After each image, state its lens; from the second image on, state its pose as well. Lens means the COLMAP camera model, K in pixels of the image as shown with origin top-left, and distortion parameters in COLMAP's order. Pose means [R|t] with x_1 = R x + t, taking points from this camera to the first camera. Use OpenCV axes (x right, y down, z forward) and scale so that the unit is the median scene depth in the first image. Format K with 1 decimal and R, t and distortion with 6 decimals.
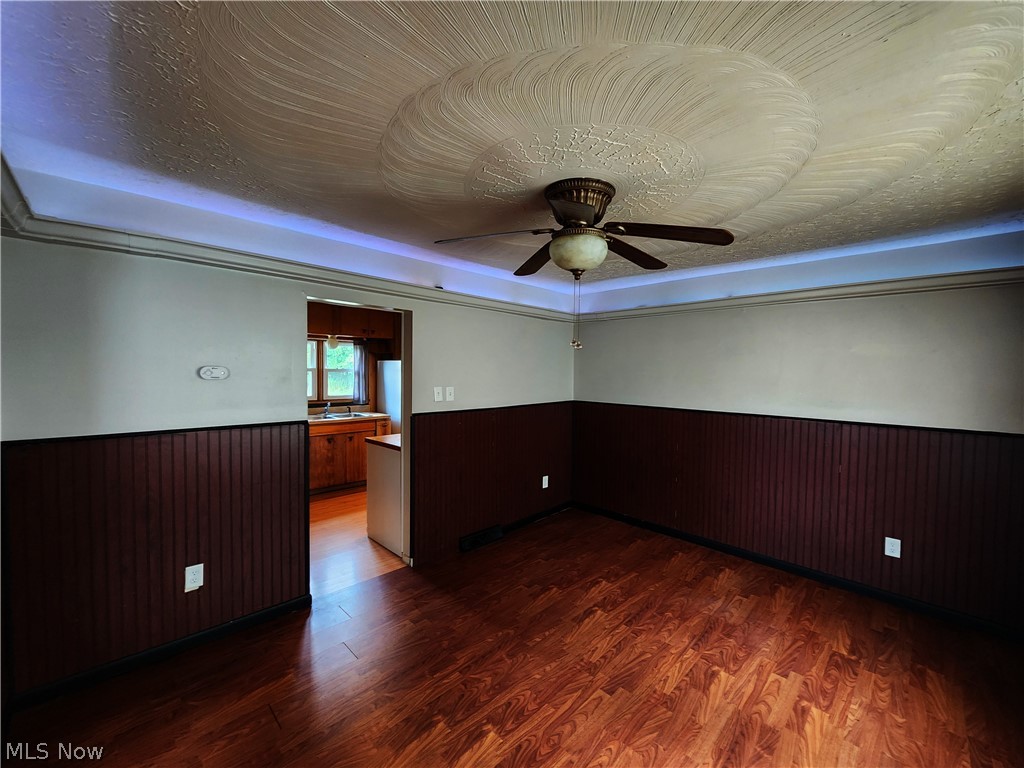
lens RADIAL K [[416.3, 0, 527.8], [0, 416.3, 382.4], [0, 0, 1]] dist [-0.000963, -0.000009]
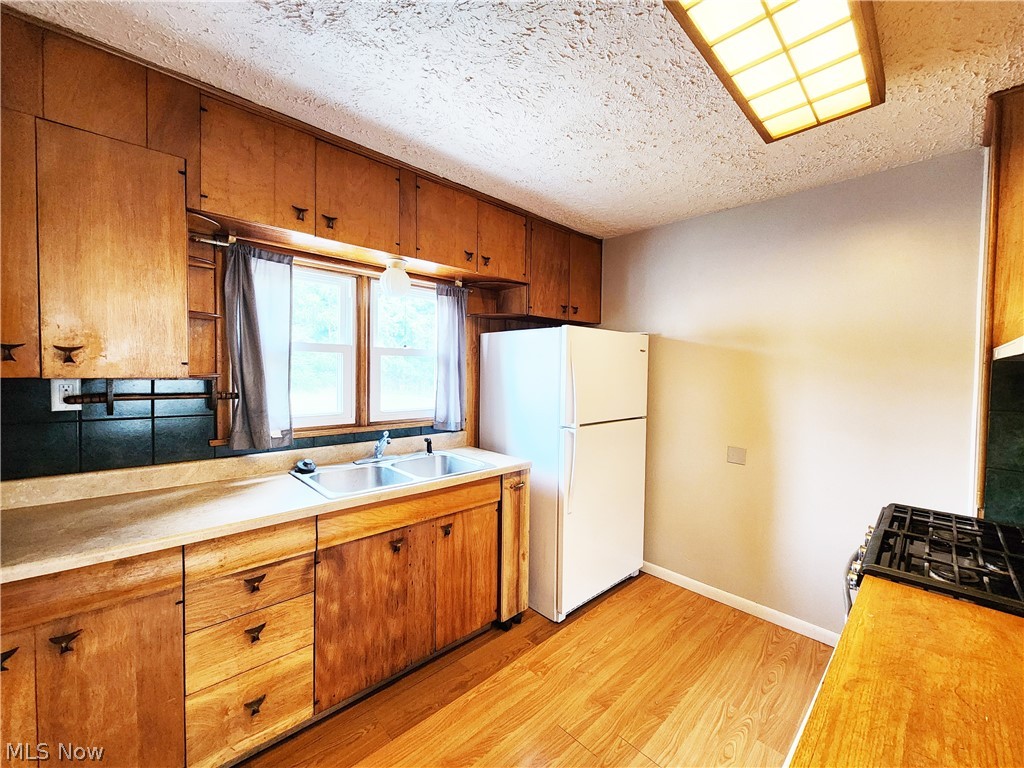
lens RADIAL K [[416.3, 0, 527.8], [0, 416.3, 382.4], [0, 0, 1]] dist [-0.000963, -0.000009]
pose [[0.999704, 0.003556, -0.024065, -0.646373], [-0.003649, 0.999986, -0.003818, 0.005816], [0.024051, 0.003904, 0.999703, 1.178156]]
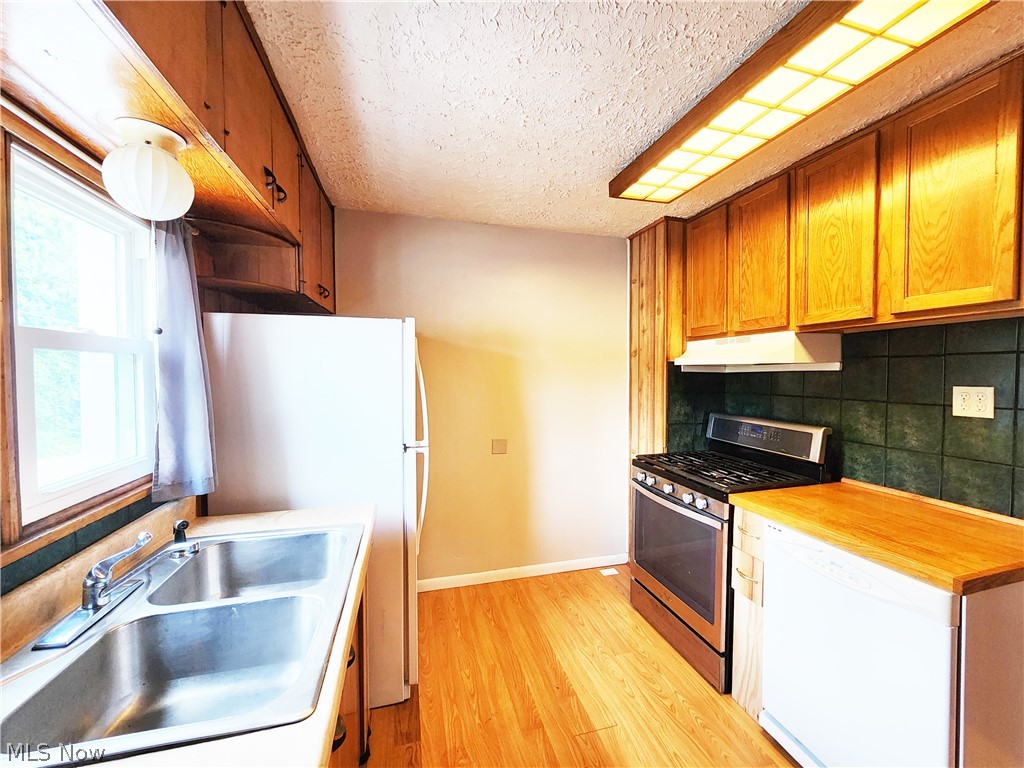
lens RADIAL K [[416.3, 0, 527.8], [0, 416.3, 382.4], [0, 0, 1]] dist [-0.000963, -0.000009]
pose [[0.496155, -0.035460, 0.867509, -1.050408], [0.033508, 0.999203, 0.021679, -0.017007], [-0.867587, 0.018312, 0.496948, 1.515652]]
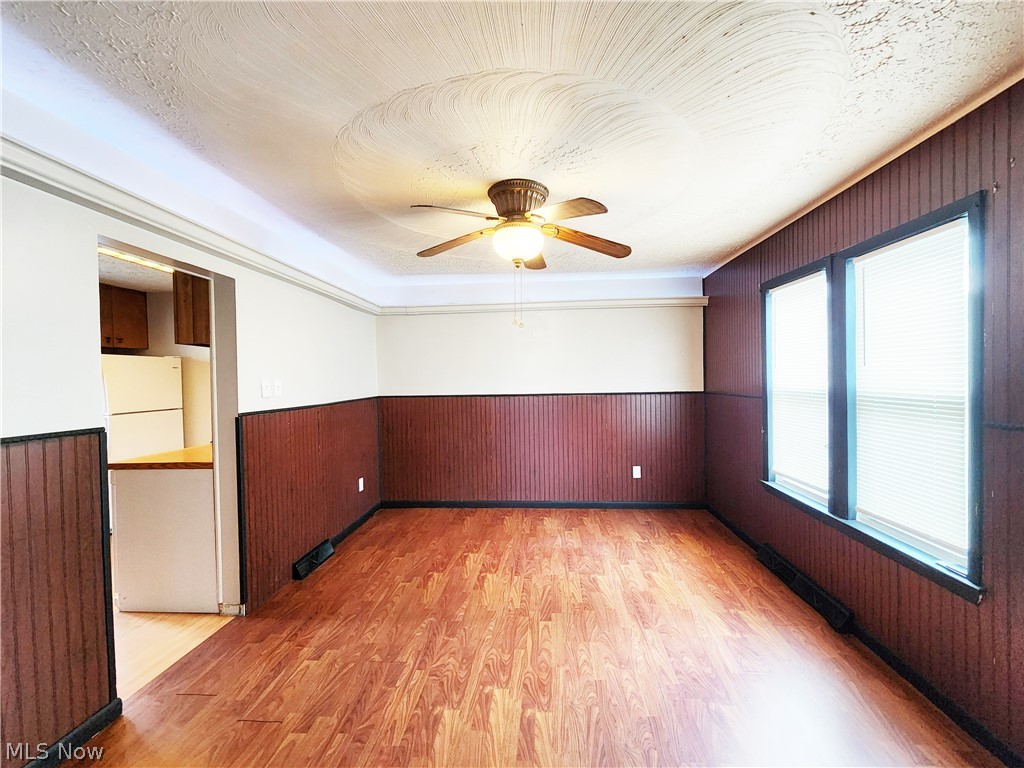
lens RADIAL K [[416.3, 0, 527.8], [0, 416.3, 382.4], [0, 0, 1]] dist [-0.000963, -0.000009]
pose [[0.758101, -0.034144, 0.651243, -0.419158], [0.047046, 0.998890, -0.002395, 0.050474], [-0.650438, 0.032454, 0.758866, 0.083519]]
